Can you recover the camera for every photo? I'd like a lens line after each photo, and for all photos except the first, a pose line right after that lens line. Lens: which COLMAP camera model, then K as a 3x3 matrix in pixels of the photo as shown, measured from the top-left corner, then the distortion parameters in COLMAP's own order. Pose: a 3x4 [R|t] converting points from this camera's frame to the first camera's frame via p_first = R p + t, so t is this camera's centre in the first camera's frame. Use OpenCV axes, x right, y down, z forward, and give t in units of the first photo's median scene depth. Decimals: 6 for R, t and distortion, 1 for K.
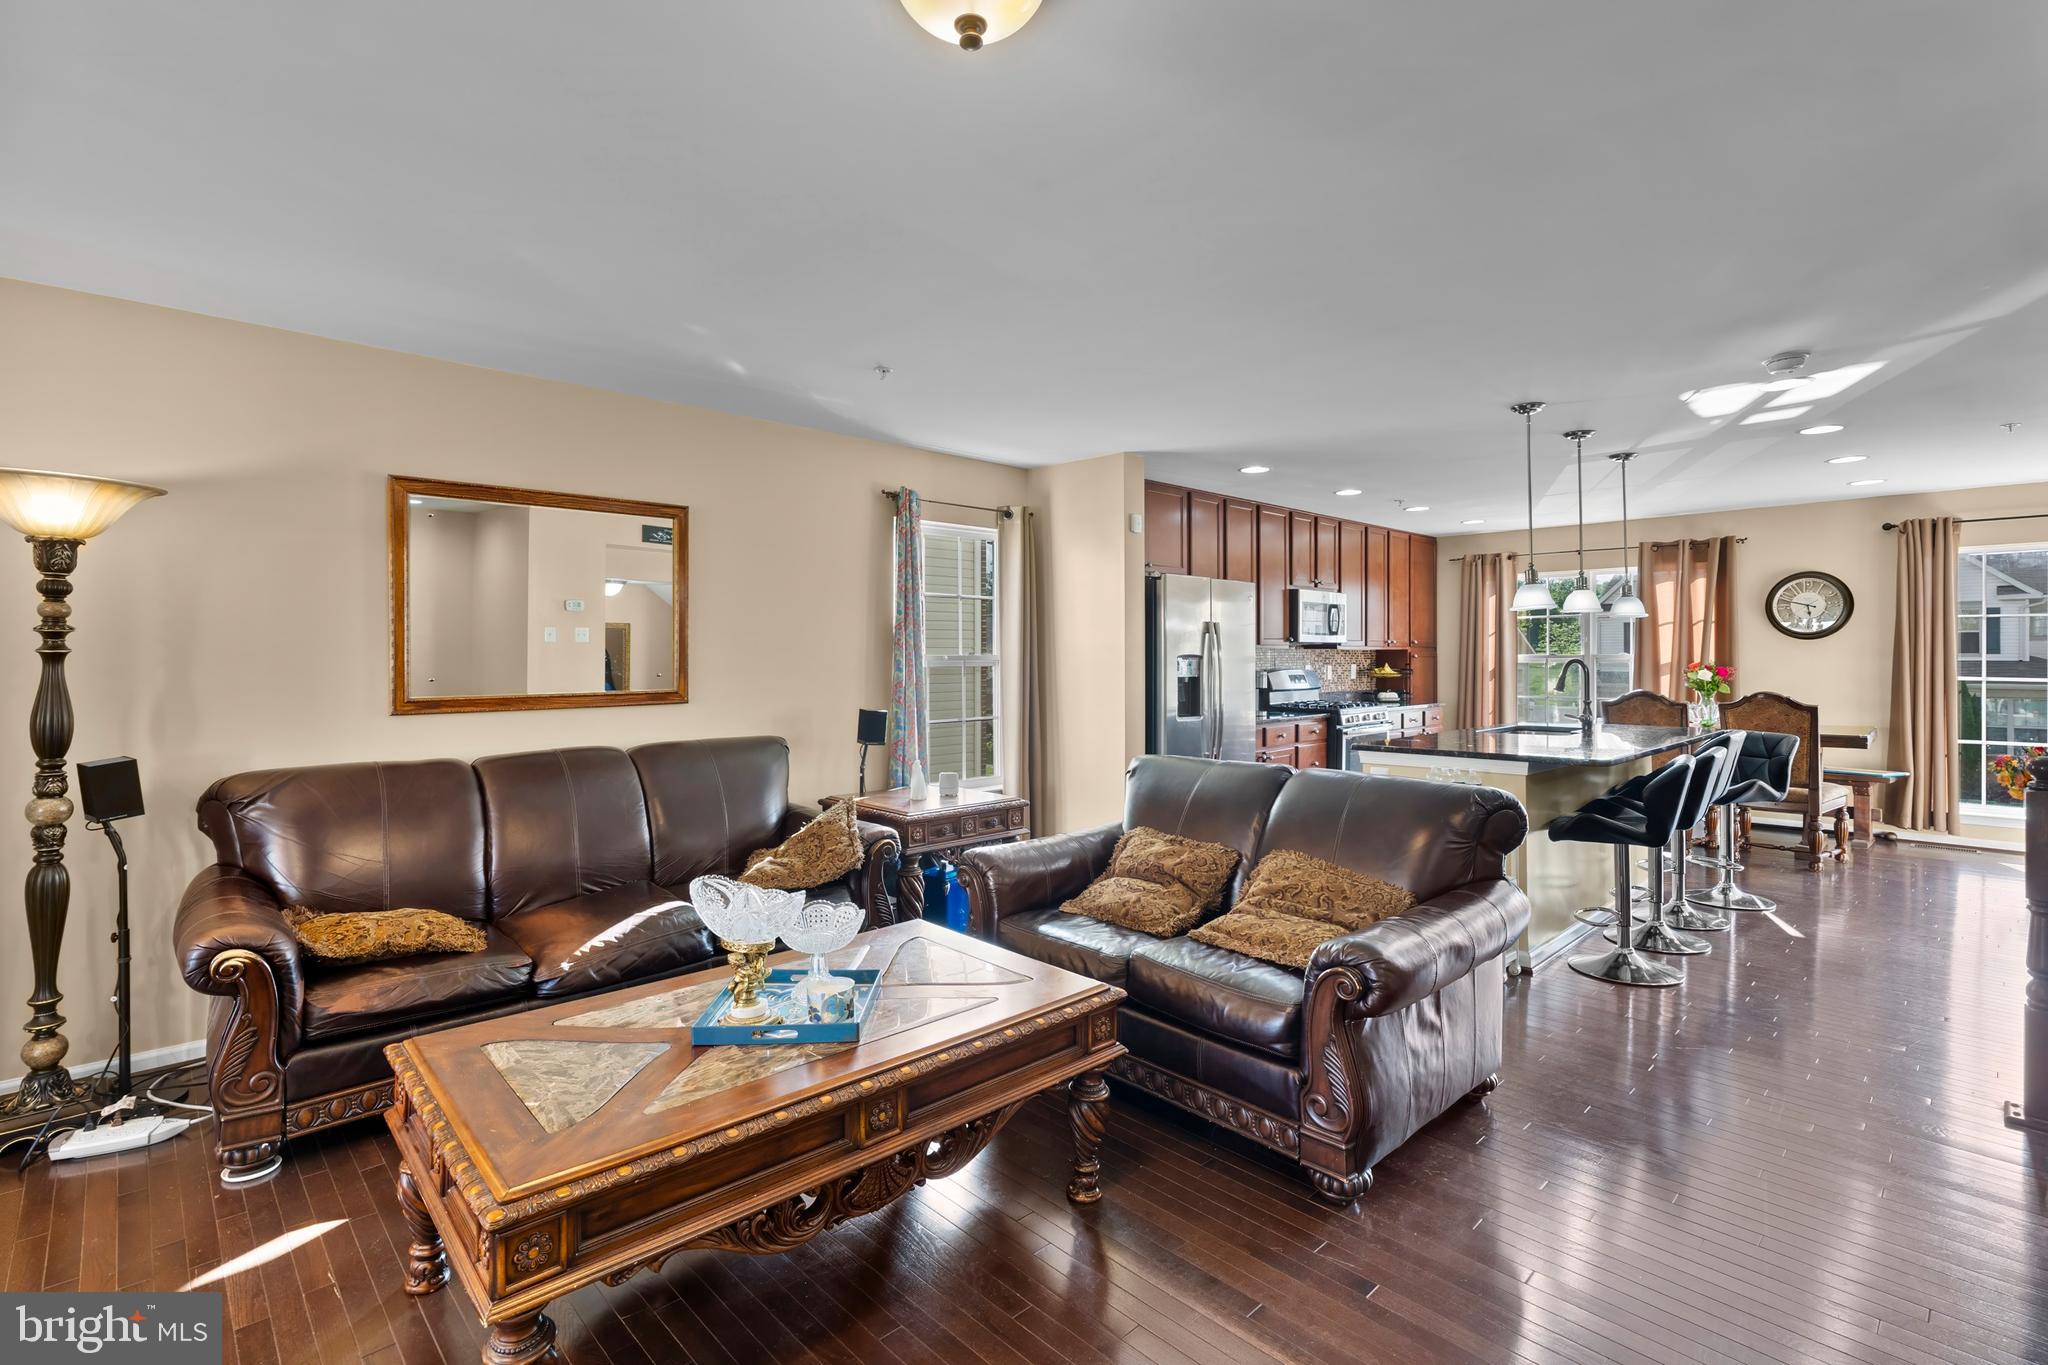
lens RADIAL K [[946.5, 0, 988.5], [0, 946.5, 655.5], [0, 0, 1]] dist [-0.005913, 0.000112]
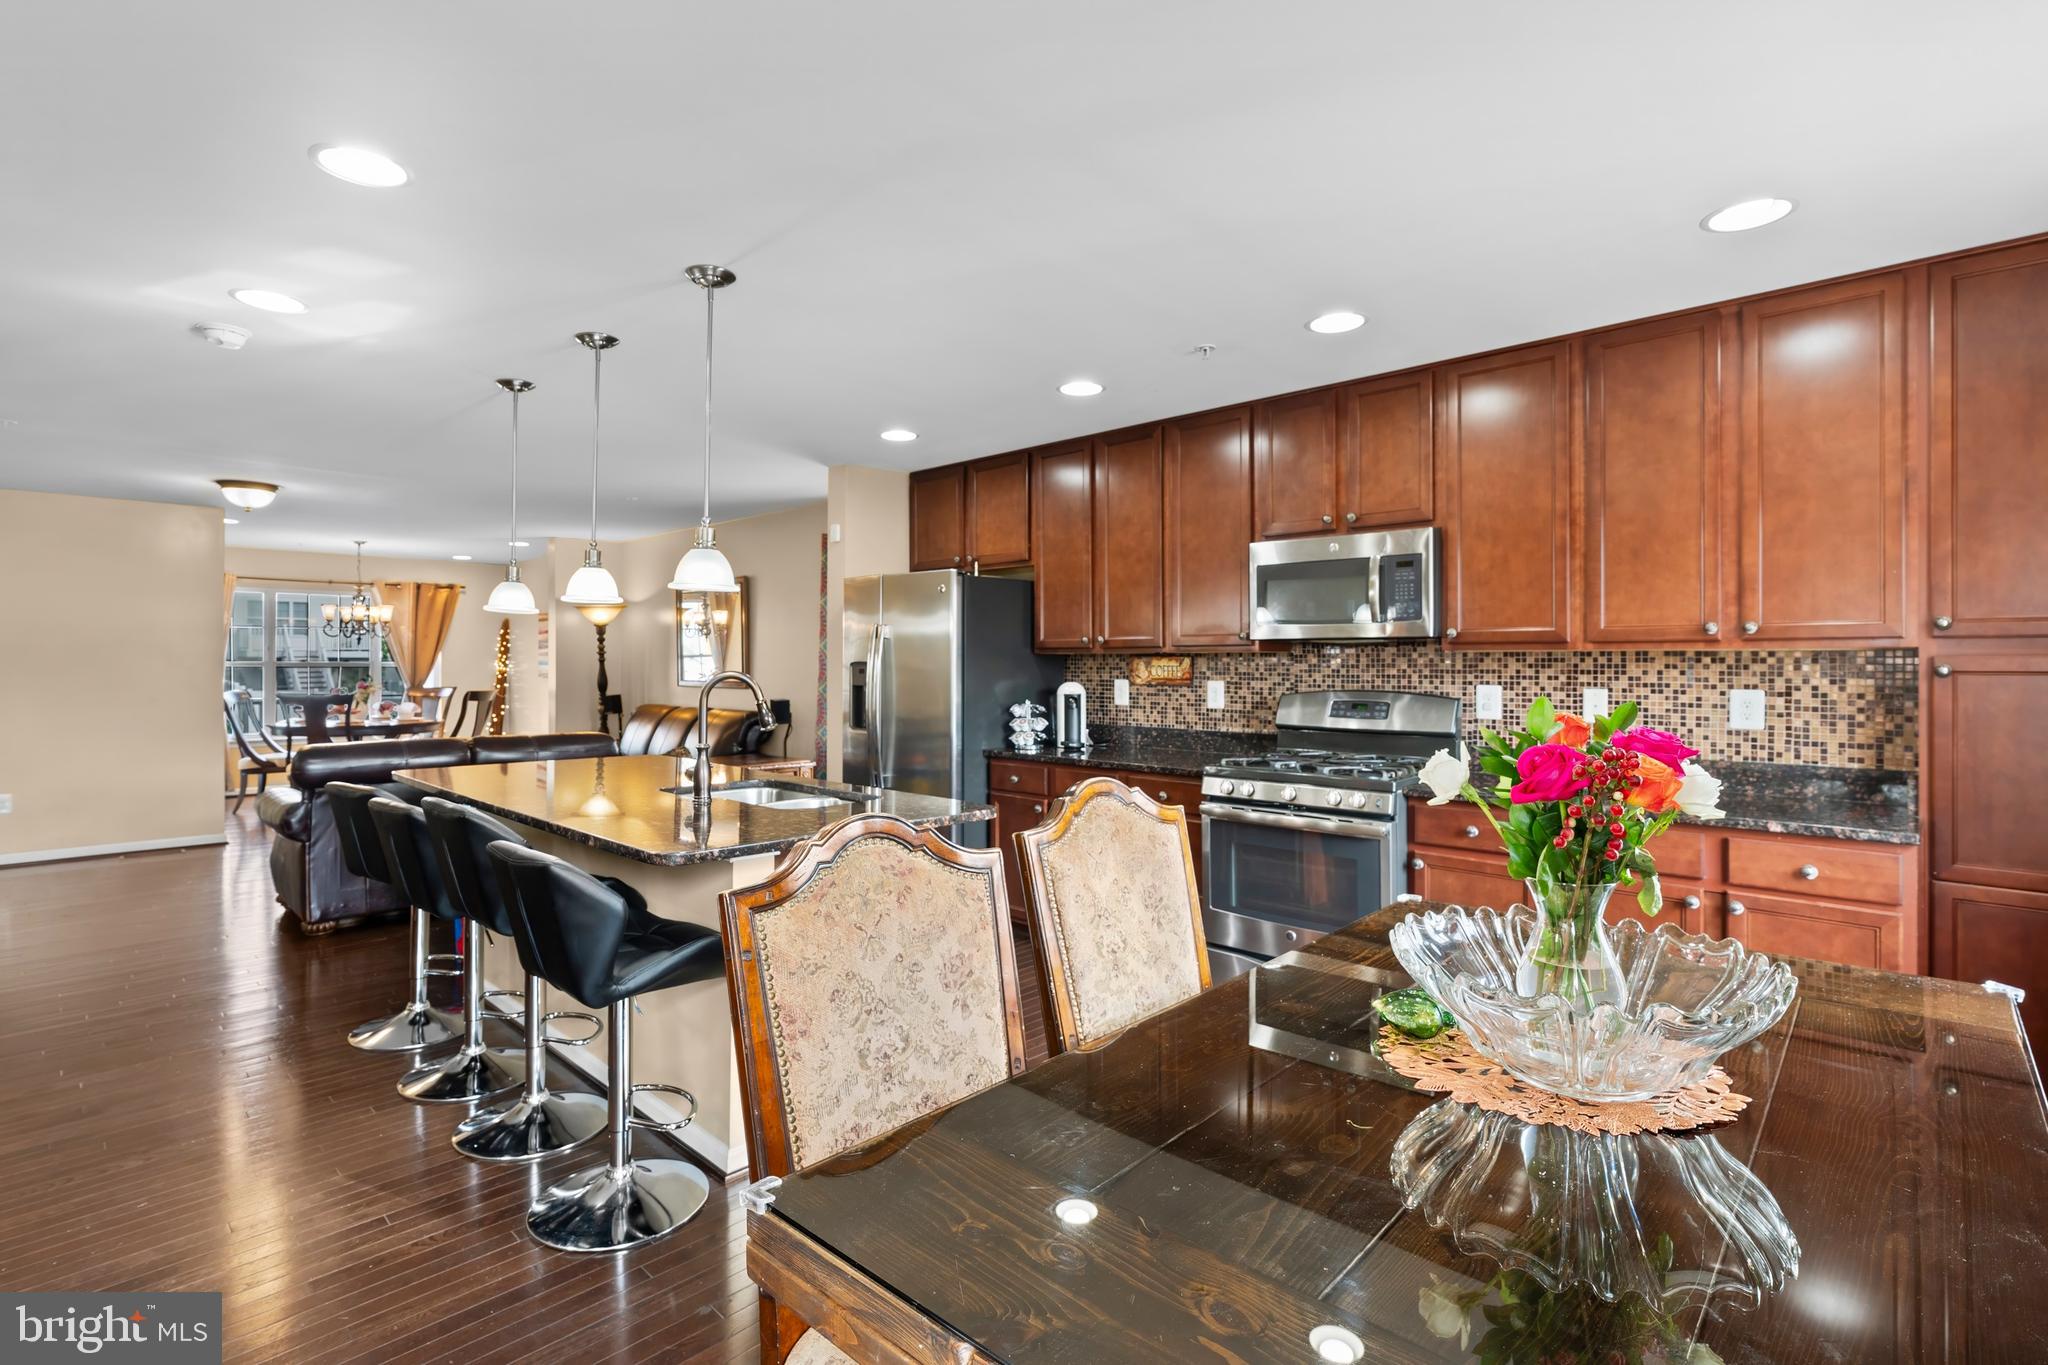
lens RADIAL K [[946.5, 0, 1001.9], [0, 946.5, 684.4], [0, 0, 1]] dist [-0.005913, 0.000112]
pose [[0.057114, 0.024692, -0.998062, 0.934039], [-0.003213, 0.999693, 0.024548, -0.001244], [0.998362, 0.001805, 0.057176, 0.880383]]
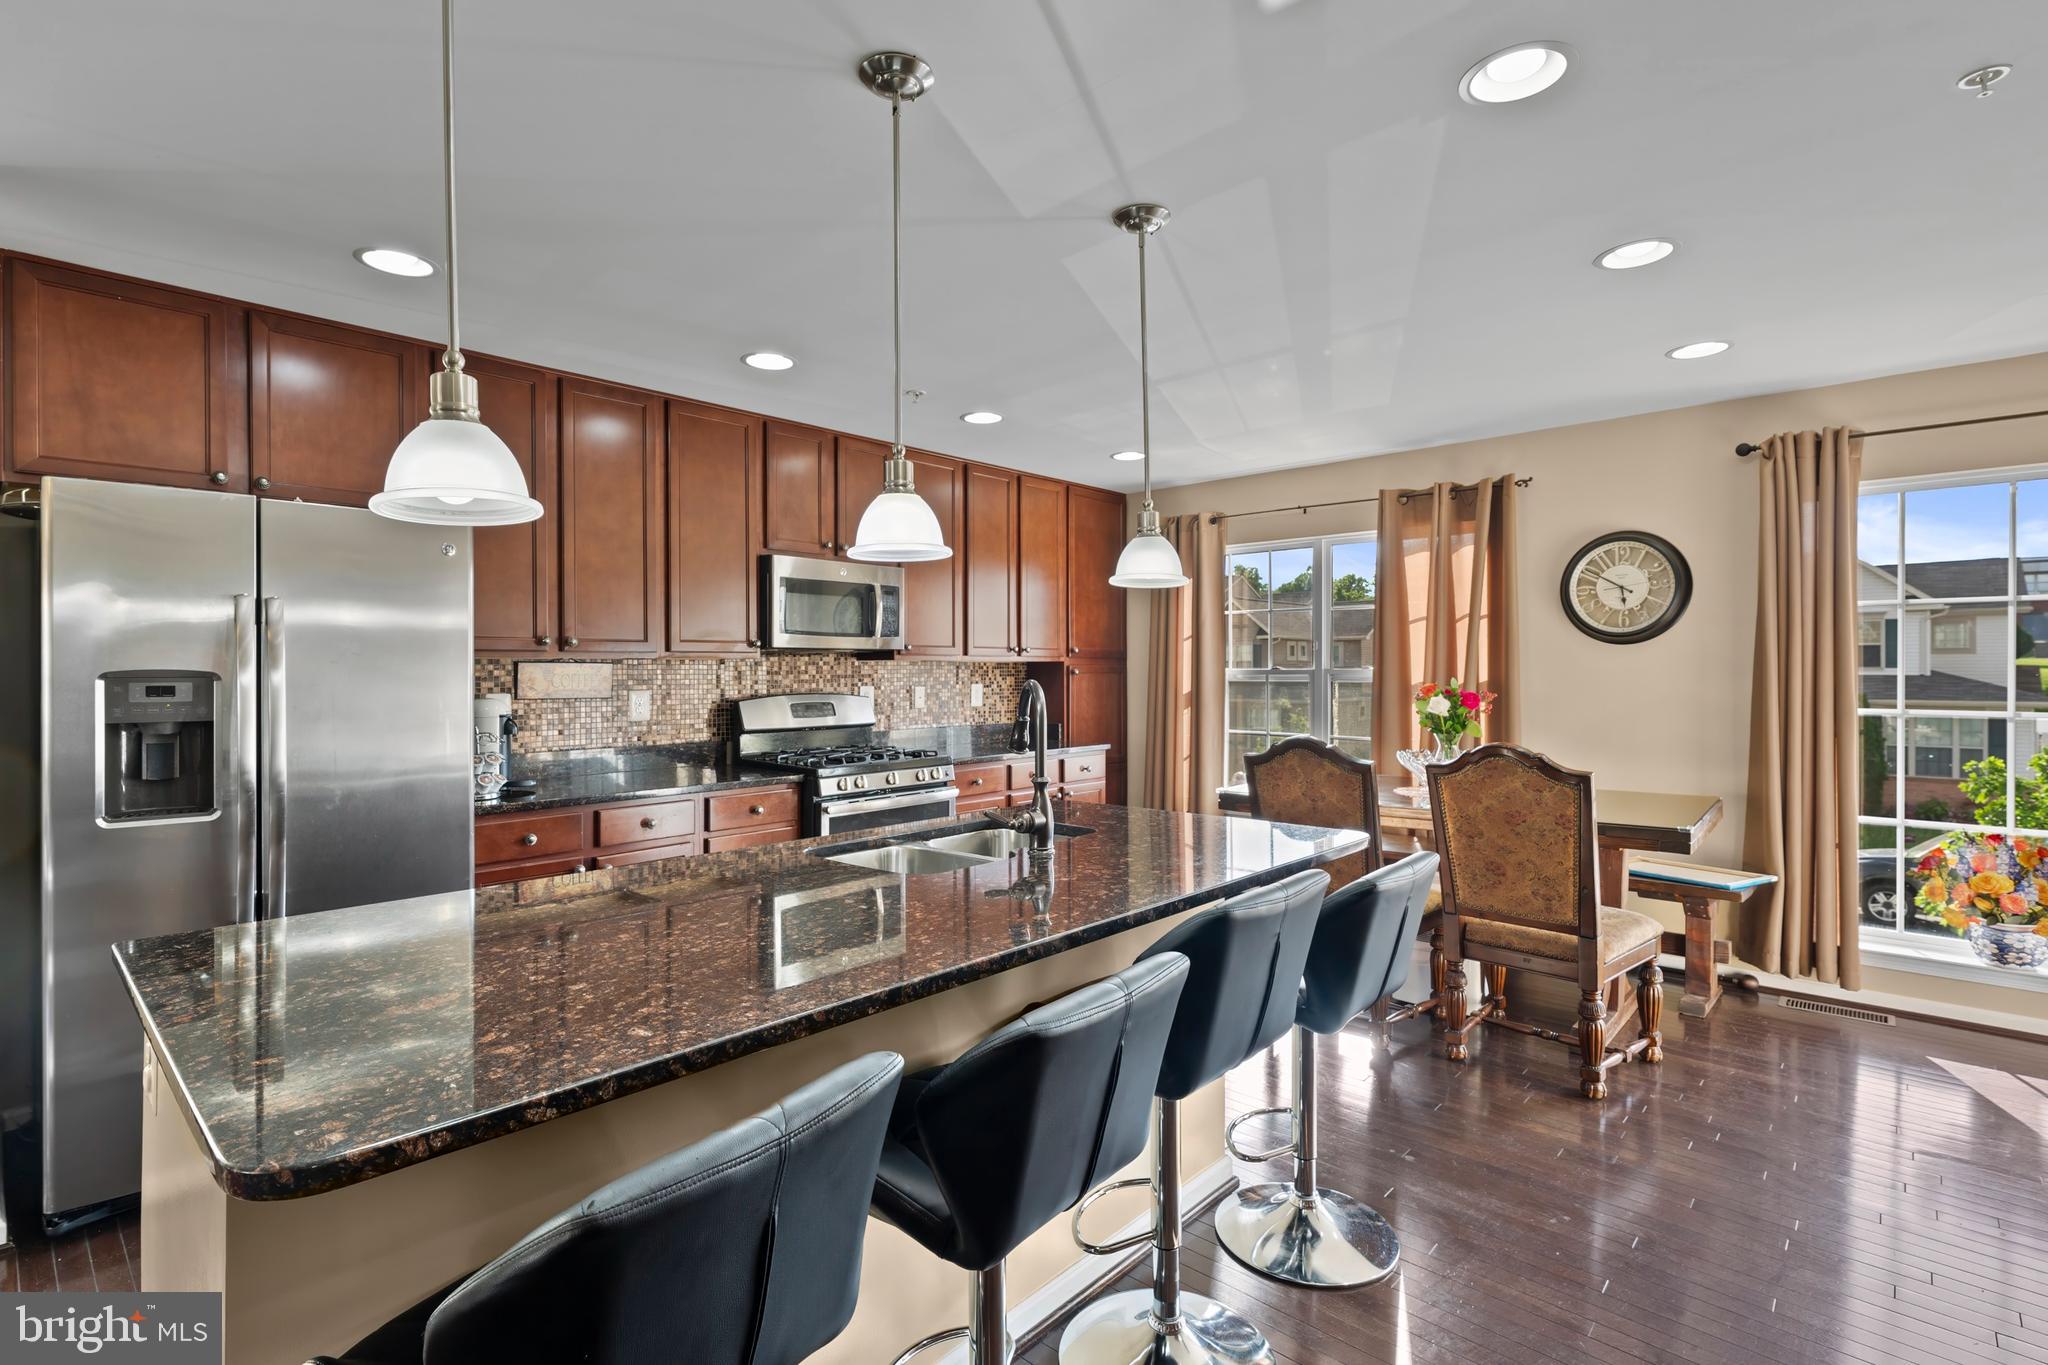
lens RADIAL K [[946.5, 0, 1009.4], [0, 946.5, 670.6], [0, 0, 1]] dist [-0.005913, 0.000112]
pose [[0.997734, -0.000320, 0.067287, 0.465602], [0.000229, 0.999999, 0.001359, -0.001145], [-0.067287, -0.001341, 0.997733, 0.451627]]
